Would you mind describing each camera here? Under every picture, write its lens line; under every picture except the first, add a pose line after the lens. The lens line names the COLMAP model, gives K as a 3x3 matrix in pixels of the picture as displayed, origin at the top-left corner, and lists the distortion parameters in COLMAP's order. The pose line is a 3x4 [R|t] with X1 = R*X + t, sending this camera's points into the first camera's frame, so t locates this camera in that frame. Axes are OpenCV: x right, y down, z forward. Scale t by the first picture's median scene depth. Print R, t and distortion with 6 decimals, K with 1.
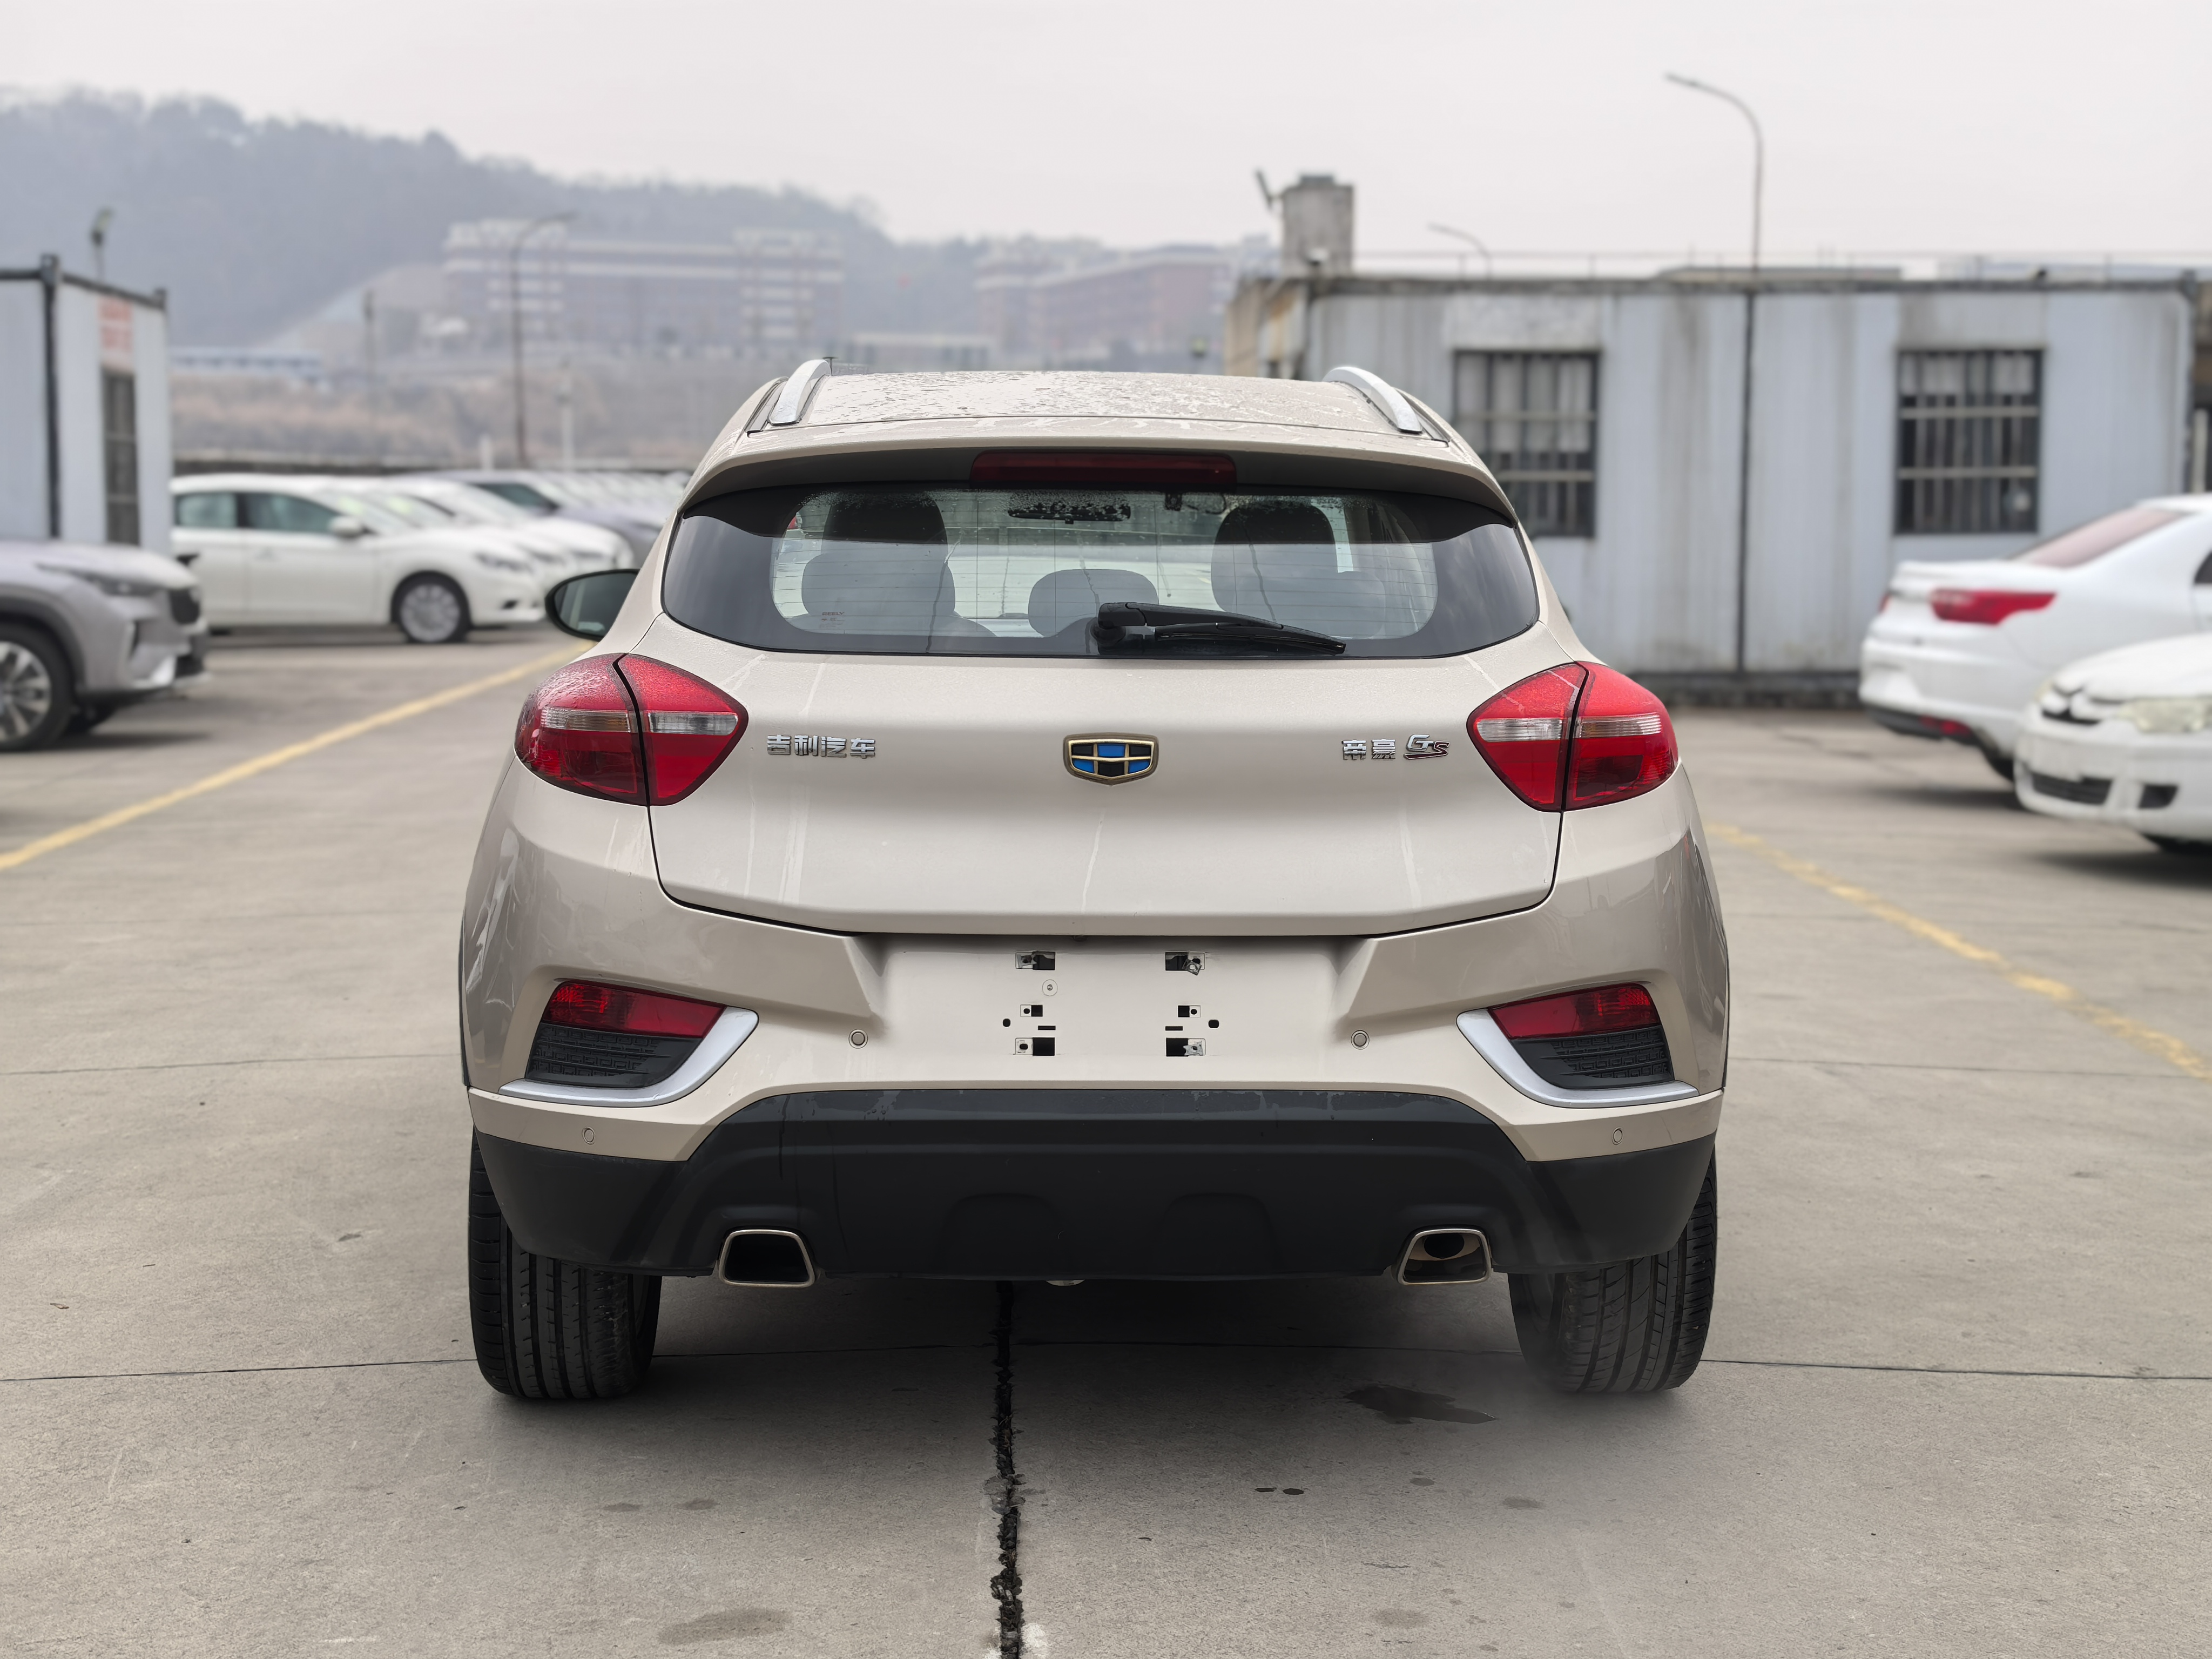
lens RADIAL K [[3560.3, 0, 1123.0], [0, 3560.3, 841.6], [0, 0, 1]] dist [0.288519, -1.109938]
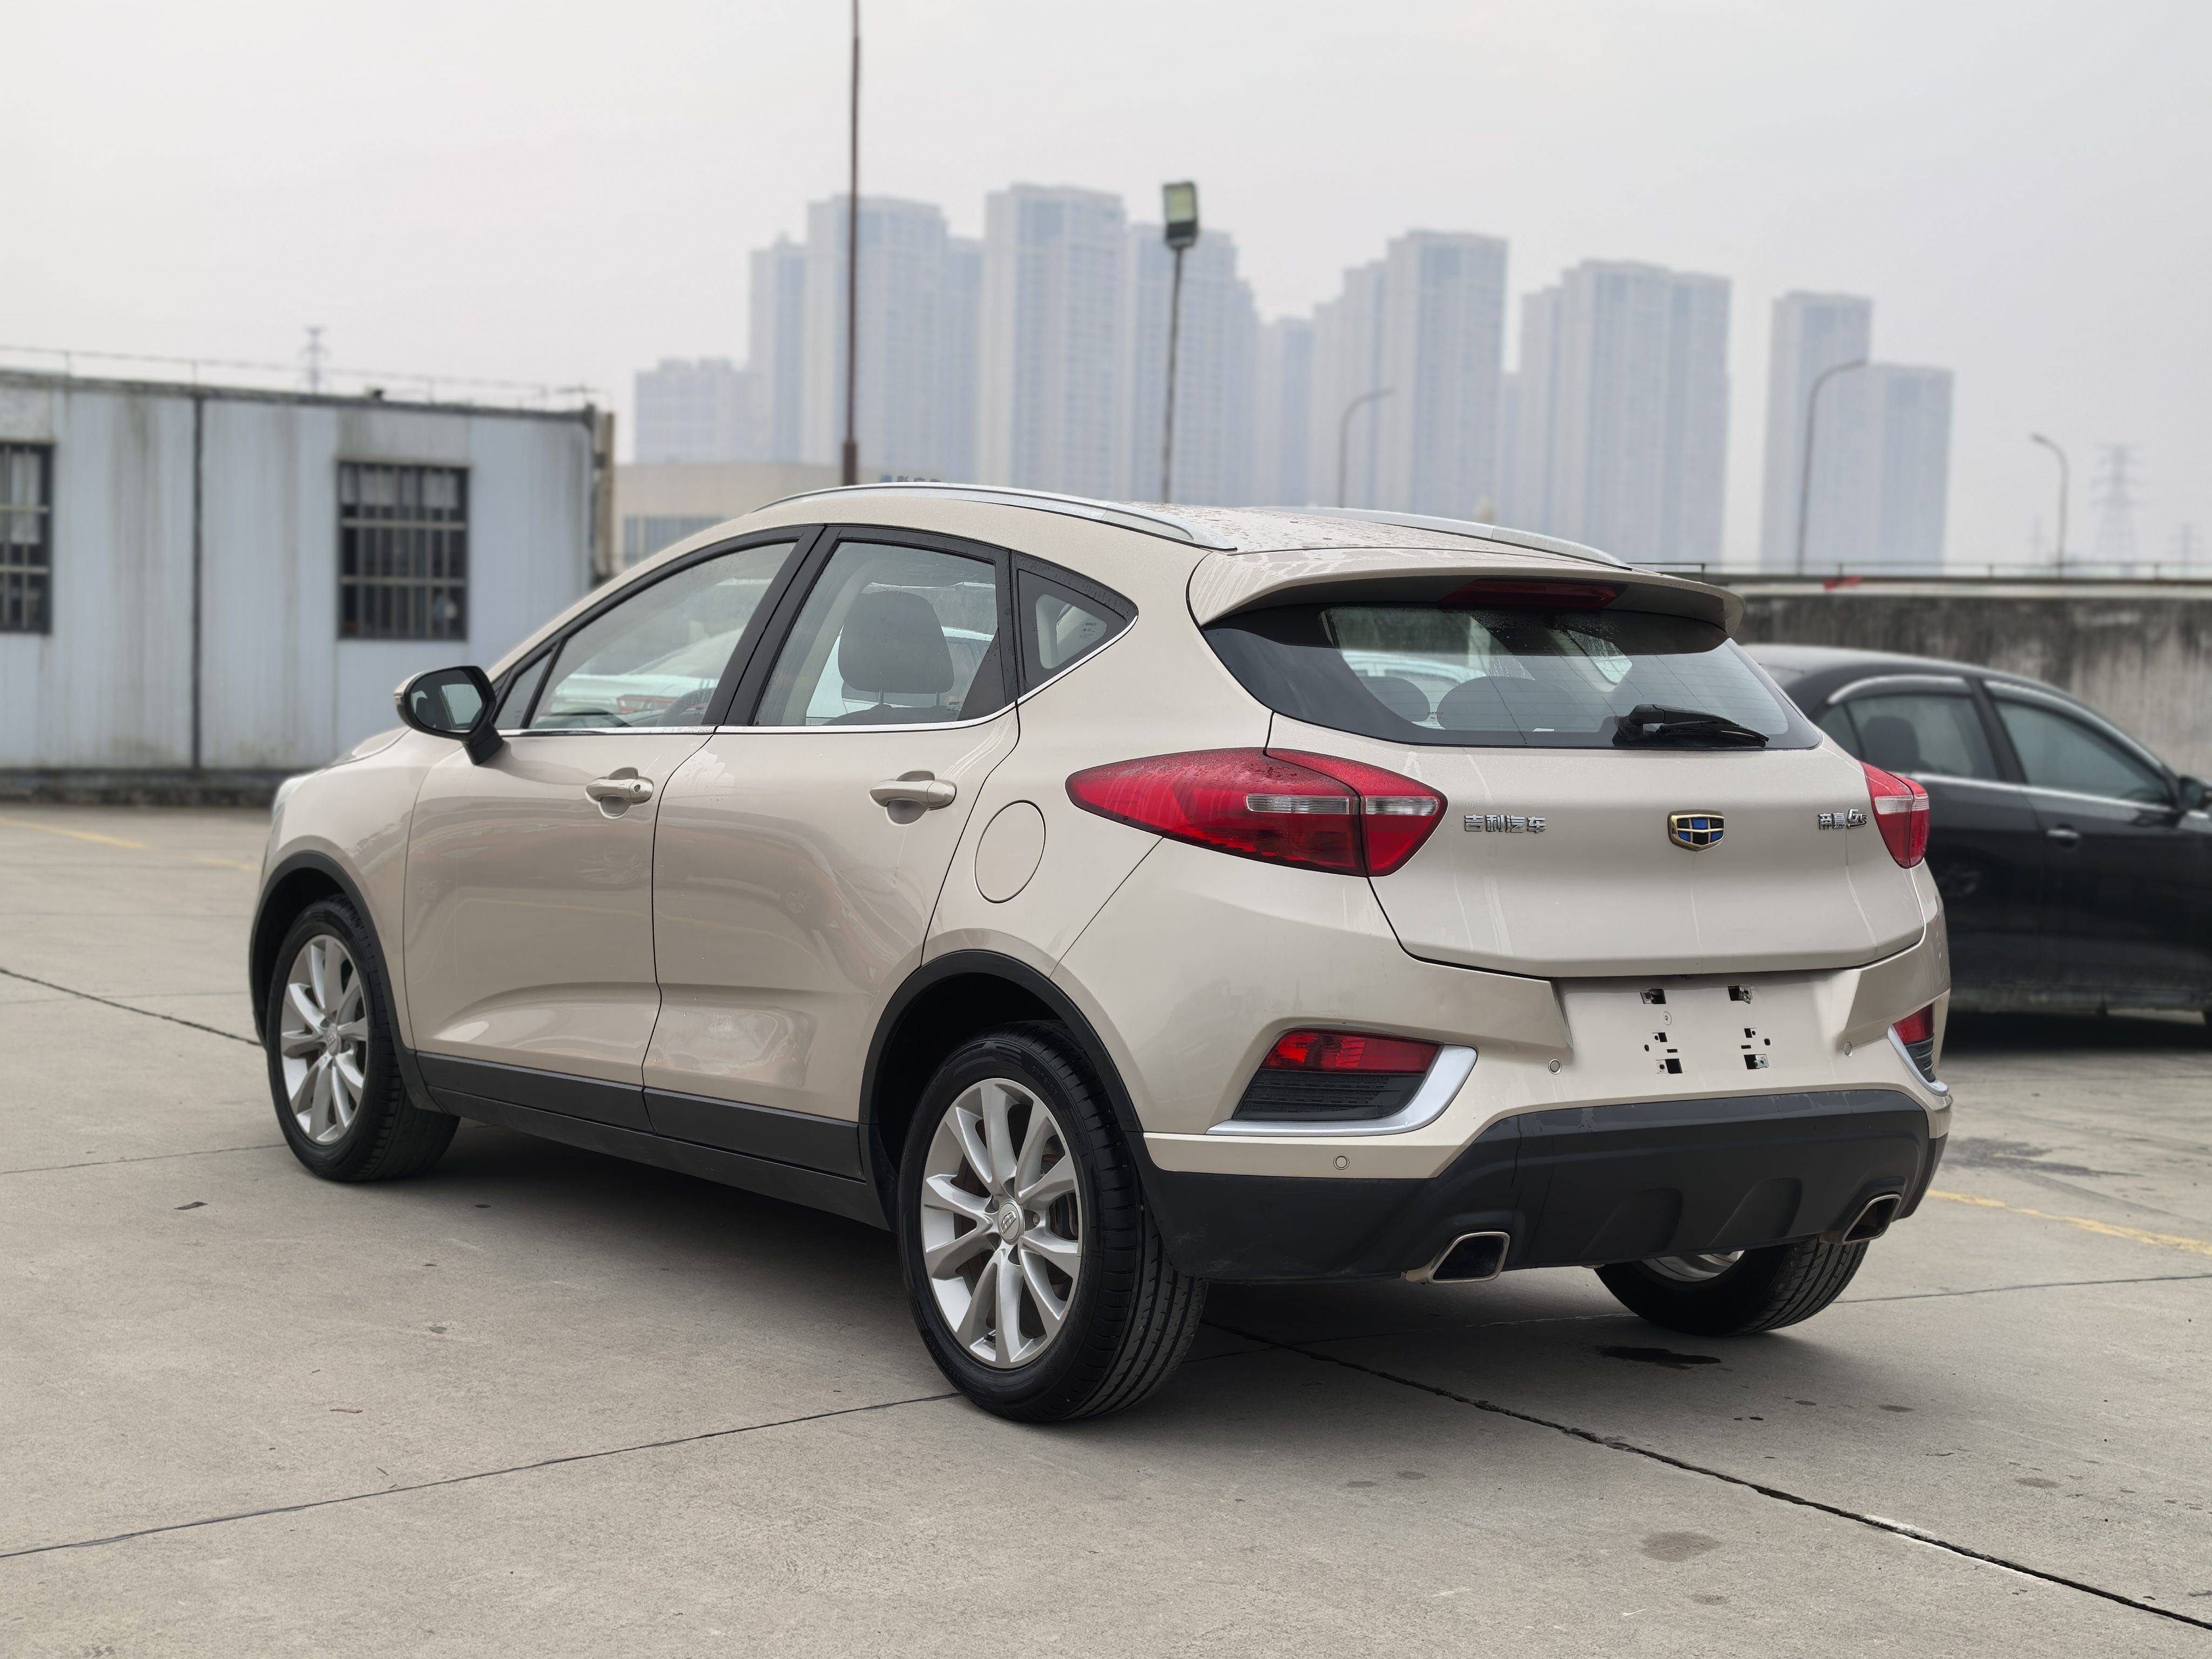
lens RADIAL K [[3560.3, 0, 1123.0], [0, 3560.3, 841.6], [0, 0, 1]] dist [0.288519, -1.109938]
pose [[0.826613, -0.013827, 0.562601, -0.728653], [0.029583, 0.999384, -0.018903, -0.001550], [-0.561992, 0.032269, 0.826513, 0.071813]]
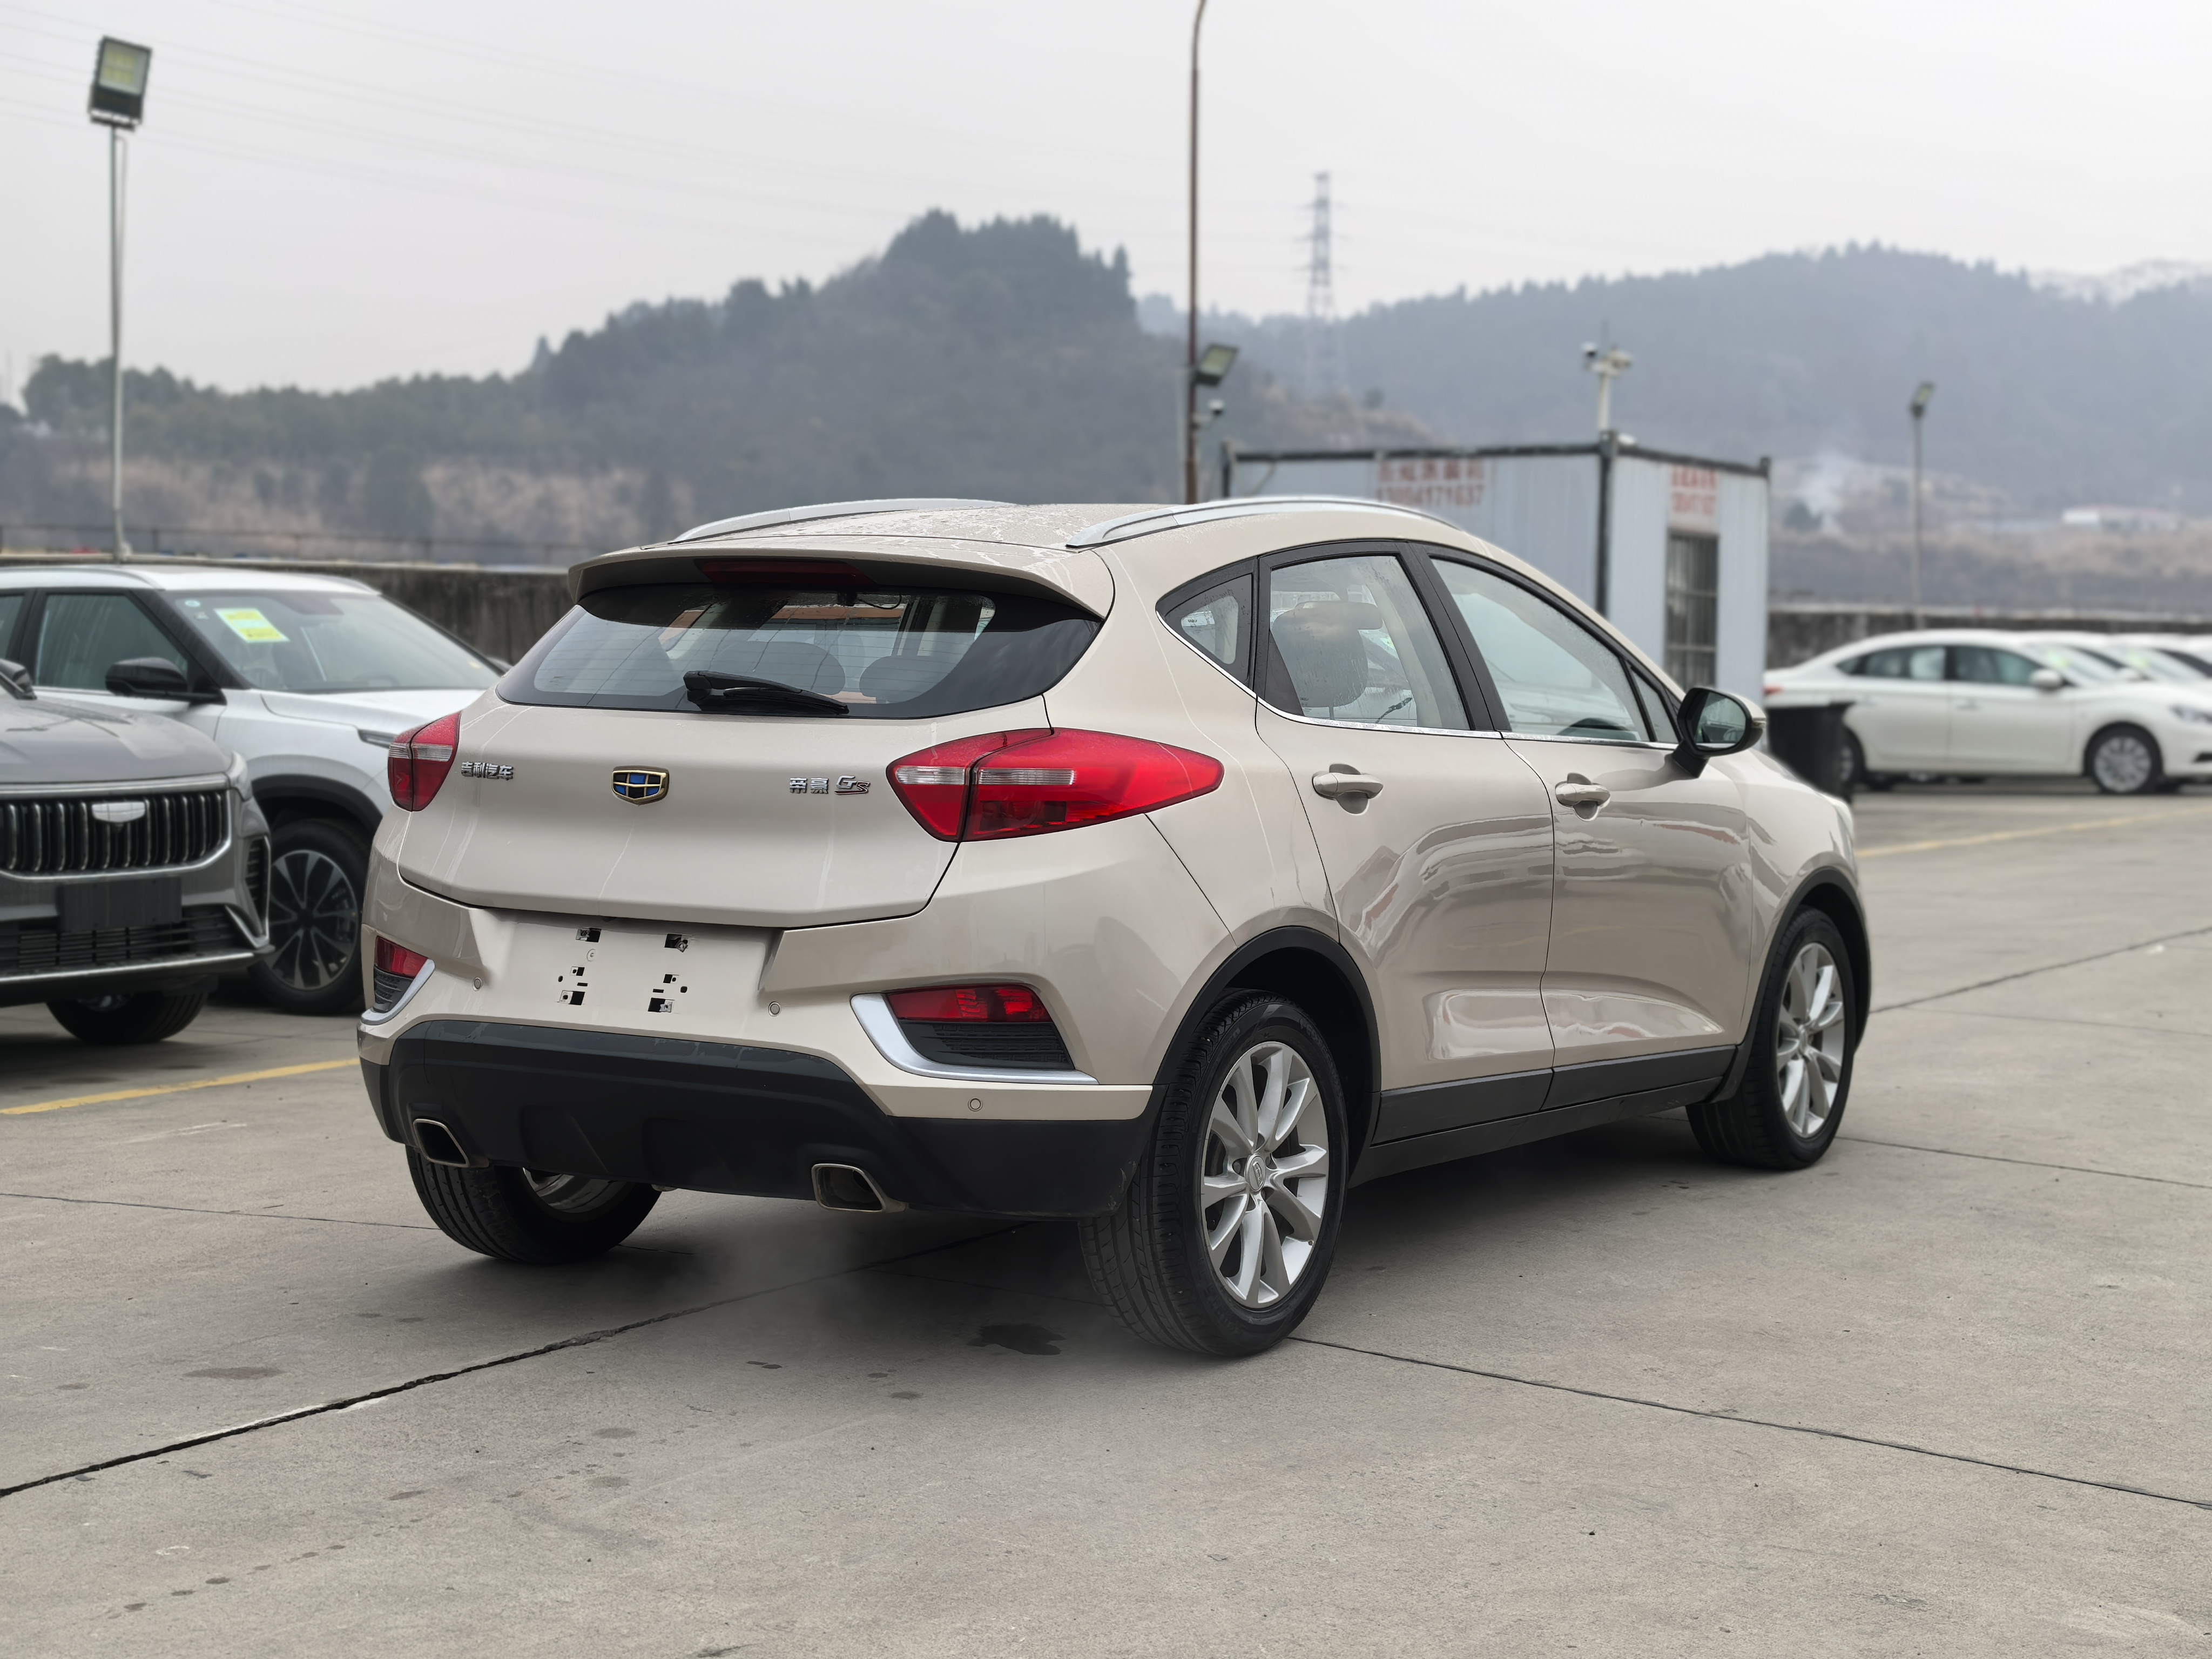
lens RADIAL K [[3526.7, 0, 1106.0], [0, 3526.7, 829.5], [0, 0, 1]] dist [0.252499, -0.016177]
pose [[0.832787, 0.037821, -0.552300, 0.732146], [-0.064723, 0.997473, -0.029287, 0.017296], [0.549797, 0.060136, 0.833131, -0.002234]]
